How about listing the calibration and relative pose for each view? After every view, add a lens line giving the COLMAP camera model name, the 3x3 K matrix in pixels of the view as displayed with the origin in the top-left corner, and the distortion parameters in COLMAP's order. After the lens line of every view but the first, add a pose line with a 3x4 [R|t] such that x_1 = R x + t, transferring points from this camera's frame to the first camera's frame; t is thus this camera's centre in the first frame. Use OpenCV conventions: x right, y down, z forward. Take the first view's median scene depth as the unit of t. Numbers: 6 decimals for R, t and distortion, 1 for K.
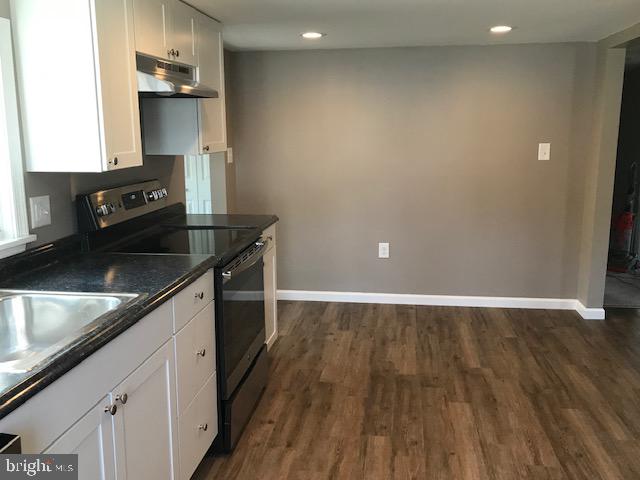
lens RADIAL K [[586.1, 0, 322.2], [0, 586.1, 240.3], [0, 0, 1]] dist [-0.004276, 0.000000]
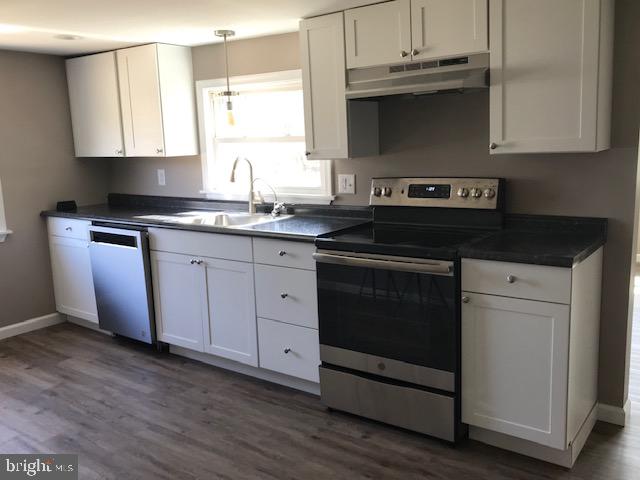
lens RADIAL K [[586.1, 0, 318.4], [0, 586.1, 236.4], [0, 0, 1]] dist [-0.004276, 0.000000]
pose [[-0.477228, 0.175965, -0.860982, 0.768640], [-0.119805, 0.957572, 0.262112, -0.262263], [0.870575, 0.228237, -0.435899, 1.377178]]
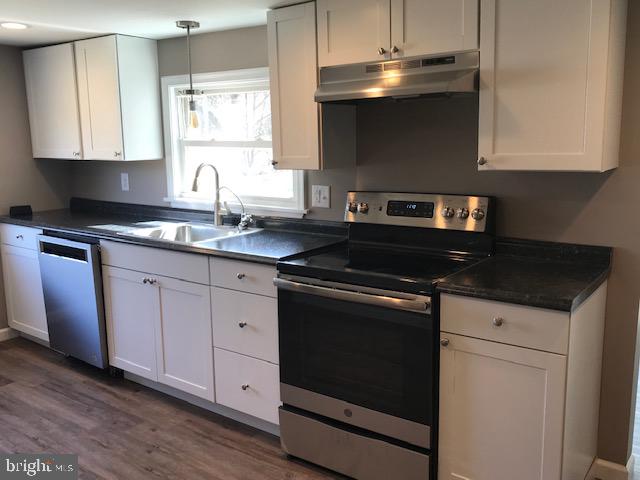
lens RADIAL K [[586.1, 0, 322.2], [0, 586.1, 235.9], [0, 0, 1]] dist [-0.004276, 0.000000]
pose [[-0.478392, 0.167438, -0.862036, 0.608462], [-0.140160, 0.954510, 0.263183, -0.271757], [0.866889, 0.246728, -0.433162, 1.361821]]
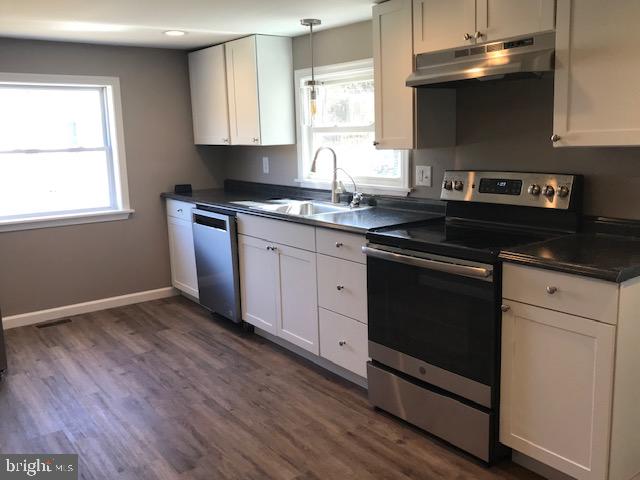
lens RADIAL K [[586.1, 0, 320.4], [0, 586.1, 235.6], [0, 0, 1]] dist [-0.004276, 0.000000]
pose [[-0.712362, 0.158561, -0.683665, 0.620271], [-0.087911, 0.946310, 0.311077, -0.287781], [0.696284, 0.281701, -0.660177, 1.540113]]
